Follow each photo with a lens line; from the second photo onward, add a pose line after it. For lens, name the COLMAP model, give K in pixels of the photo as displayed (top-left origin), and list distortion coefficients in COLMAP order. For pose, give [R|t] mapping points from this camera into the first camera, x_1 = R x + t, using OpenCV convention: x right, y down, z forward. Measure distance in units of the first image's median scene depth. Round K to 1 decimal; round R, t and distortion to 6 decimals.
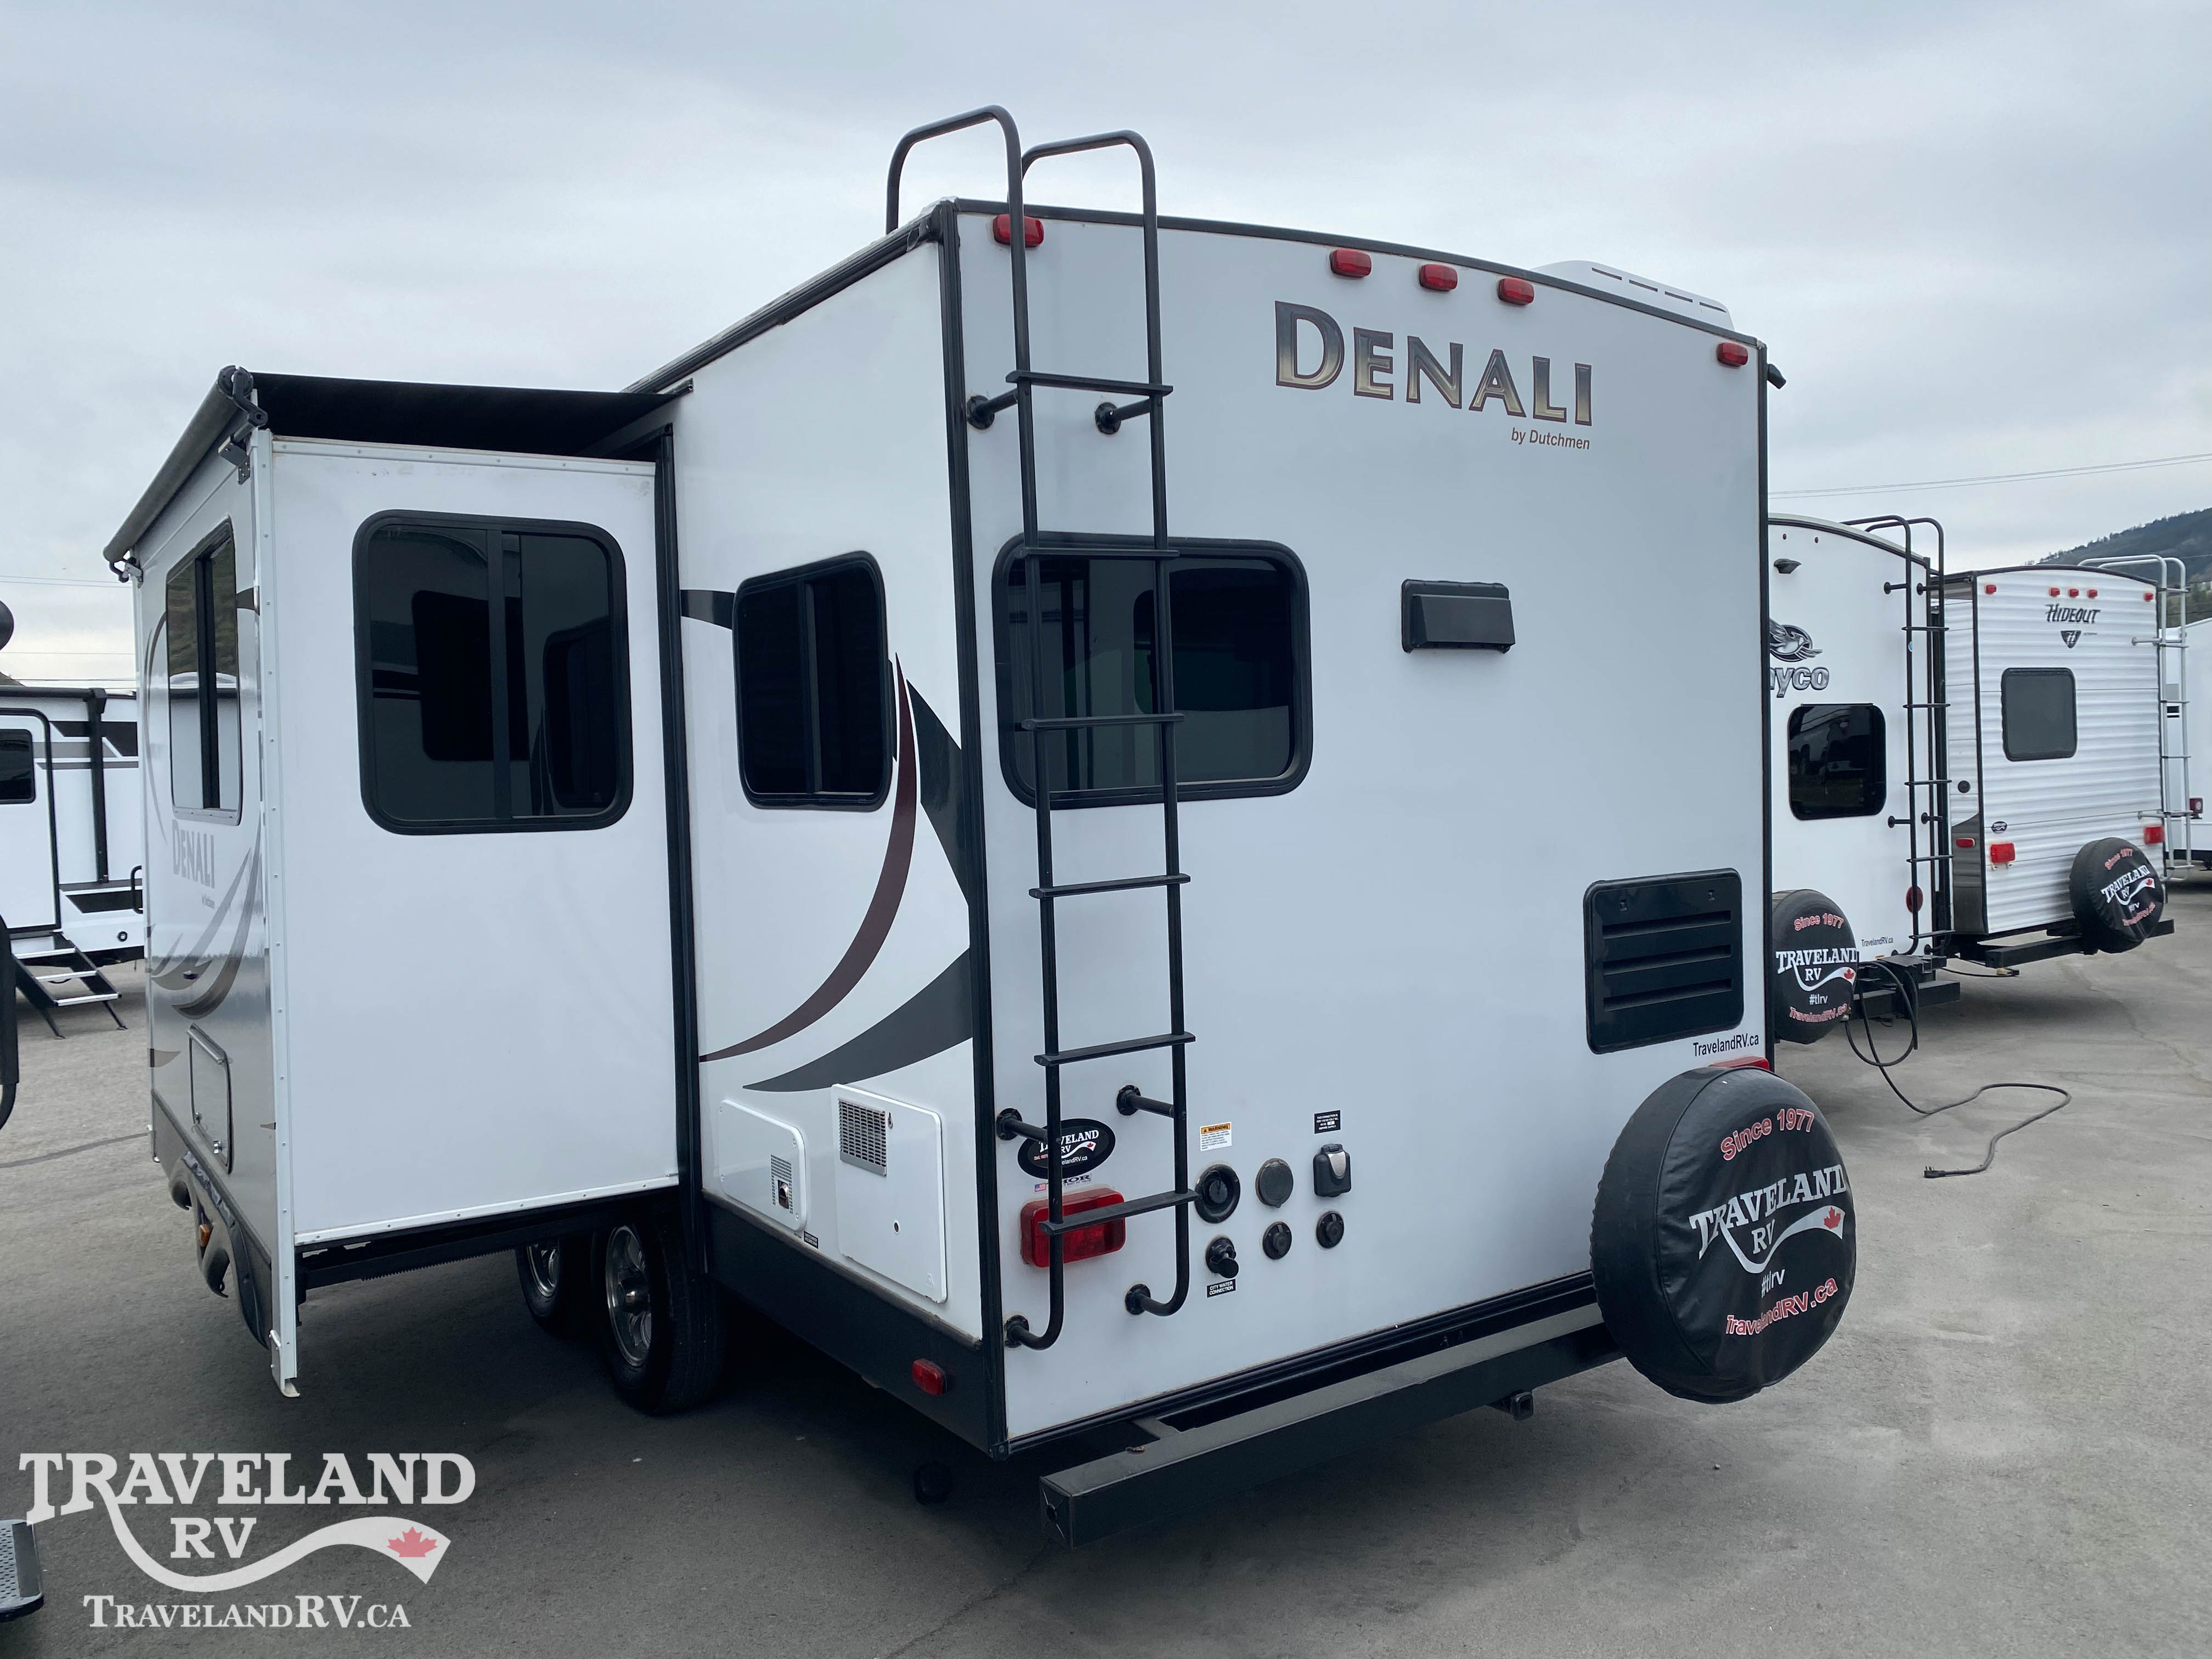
lens RADIAL K [[1692.3, 0, 1104.8], [0, 1692.3, 838.1], [0, 0, 1]] dist [0.055870, -0.078596]
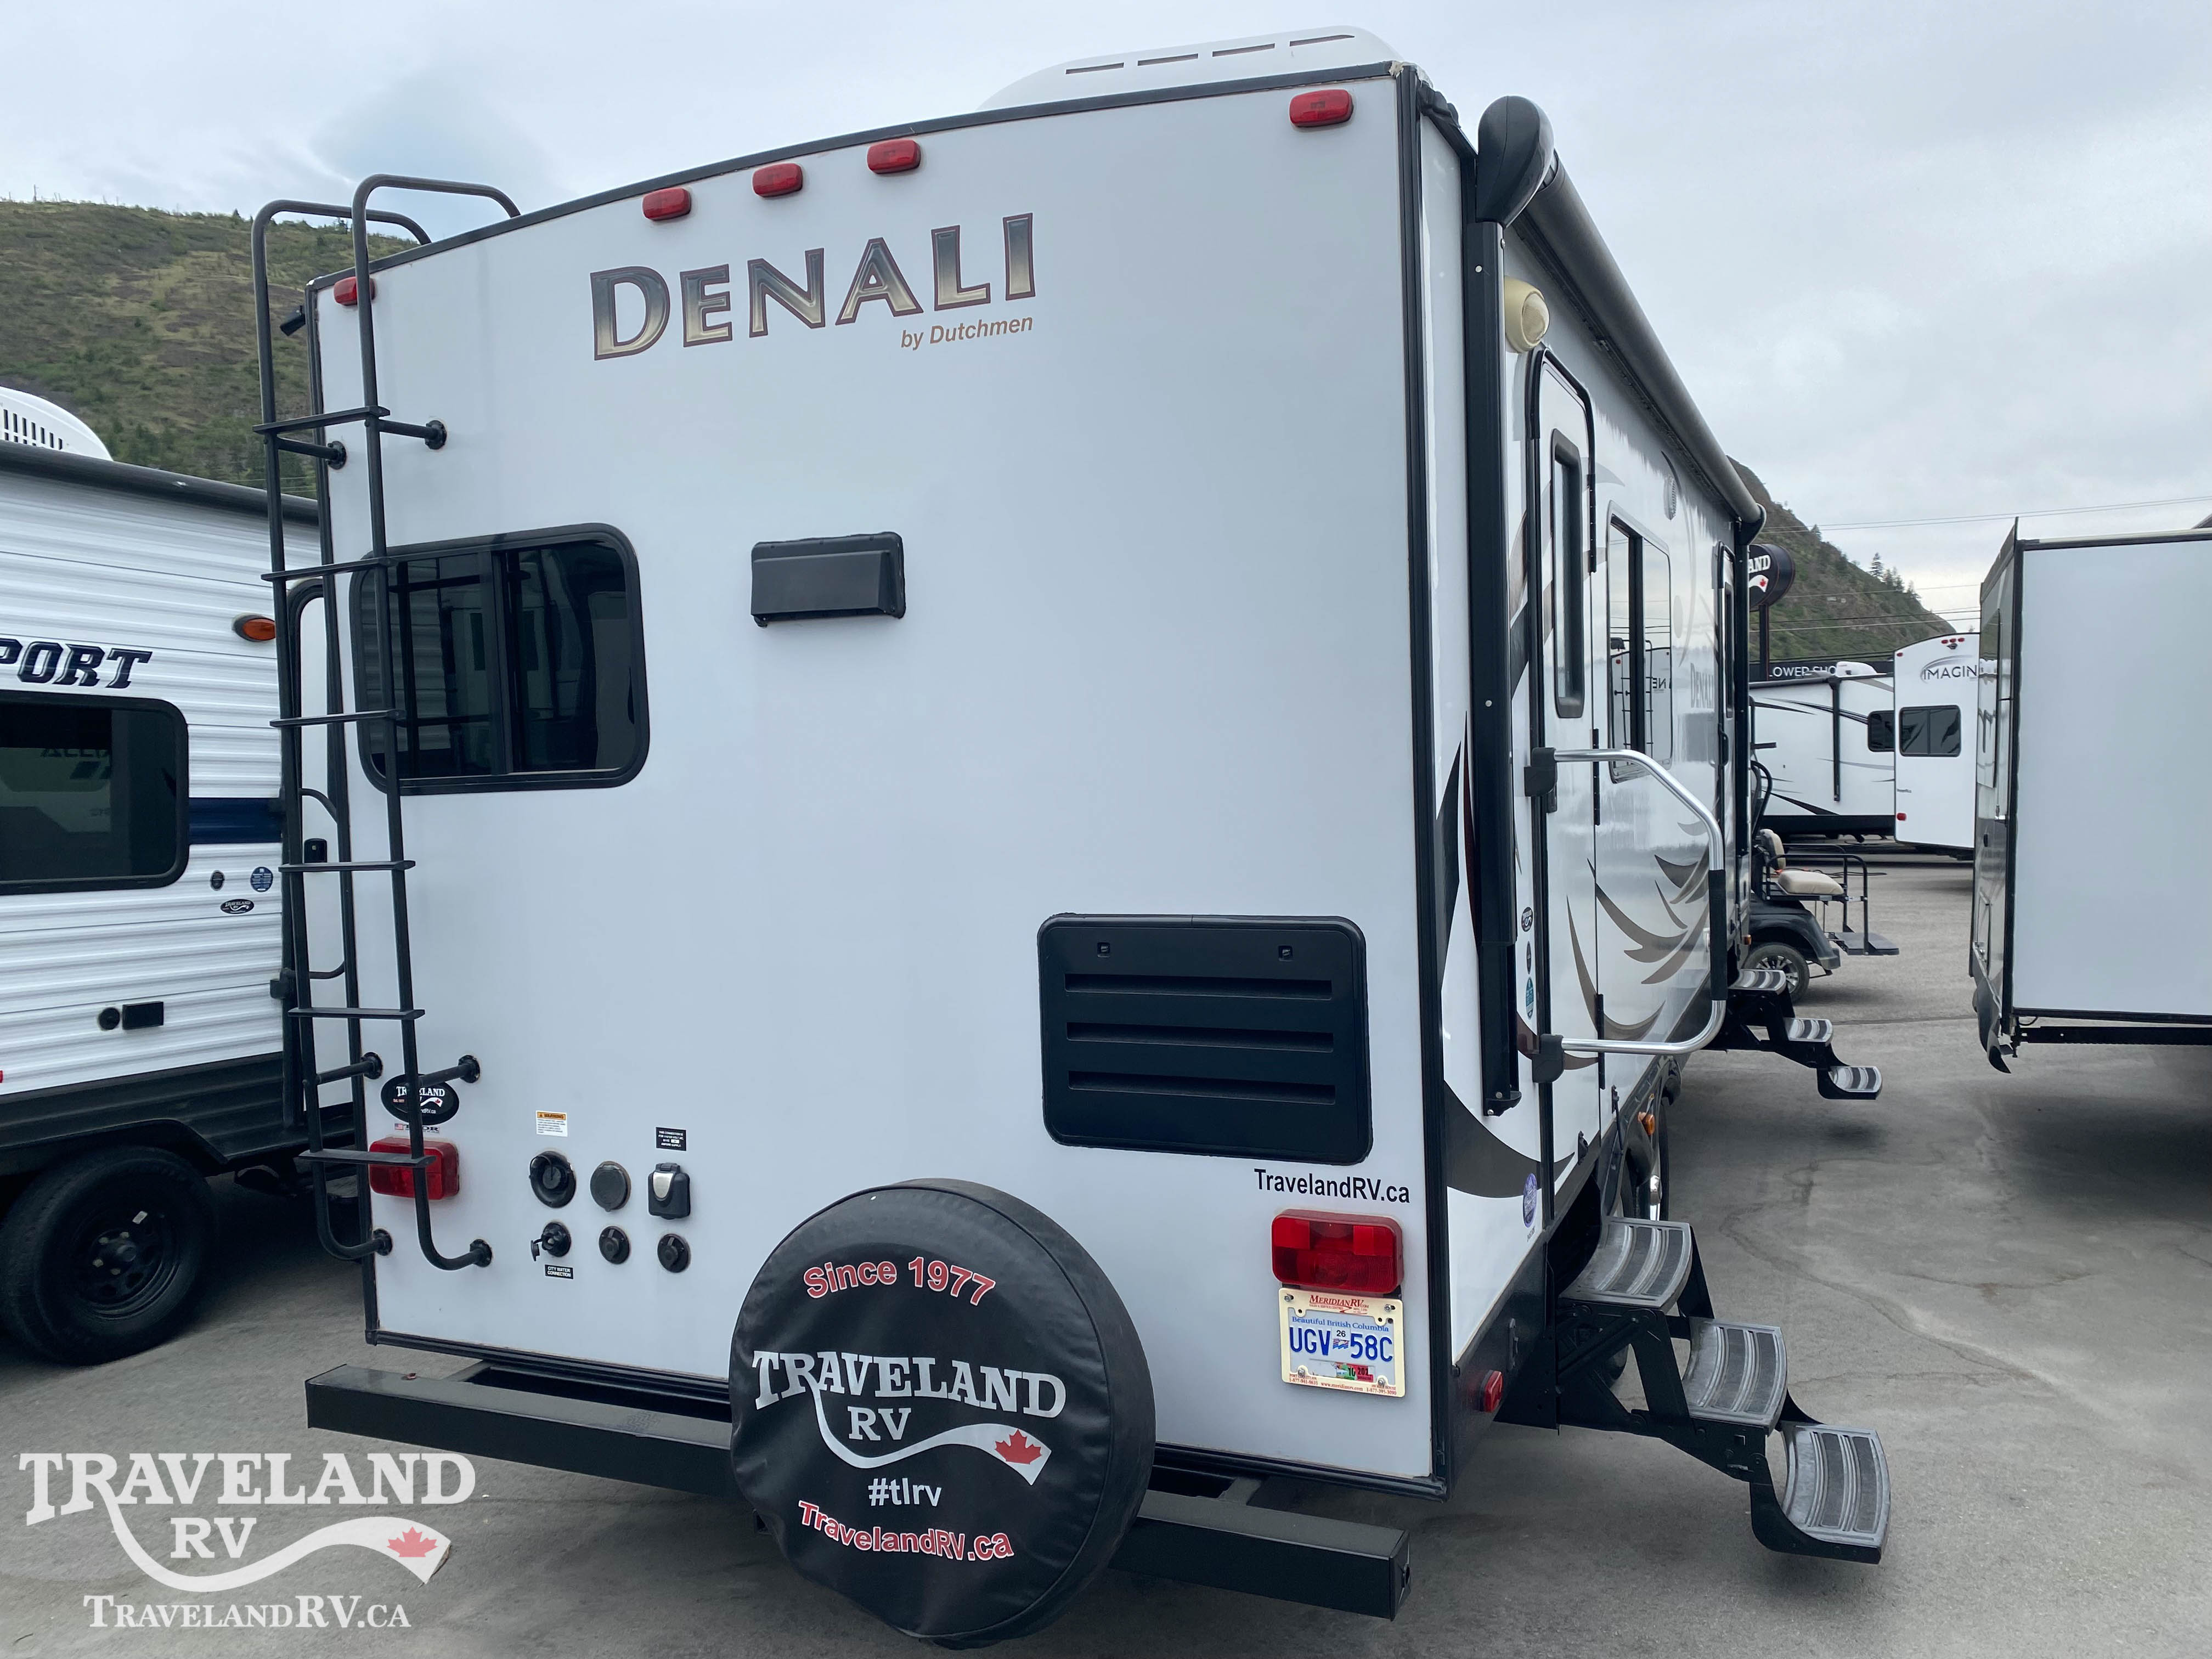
lens RADIAL K [[1692.3, 0, 1117.4], [0, 1692.3, 820.8], [0, 0, 1]] dist [0.055870, -0.078596]
pose [[0.526472, 0.049712, -0.848738, 1.035059], [-0.022978, 0.998756, 0.044246, -0.053919], [0.849882, -0.003792, 0.526960, 0.708041]]
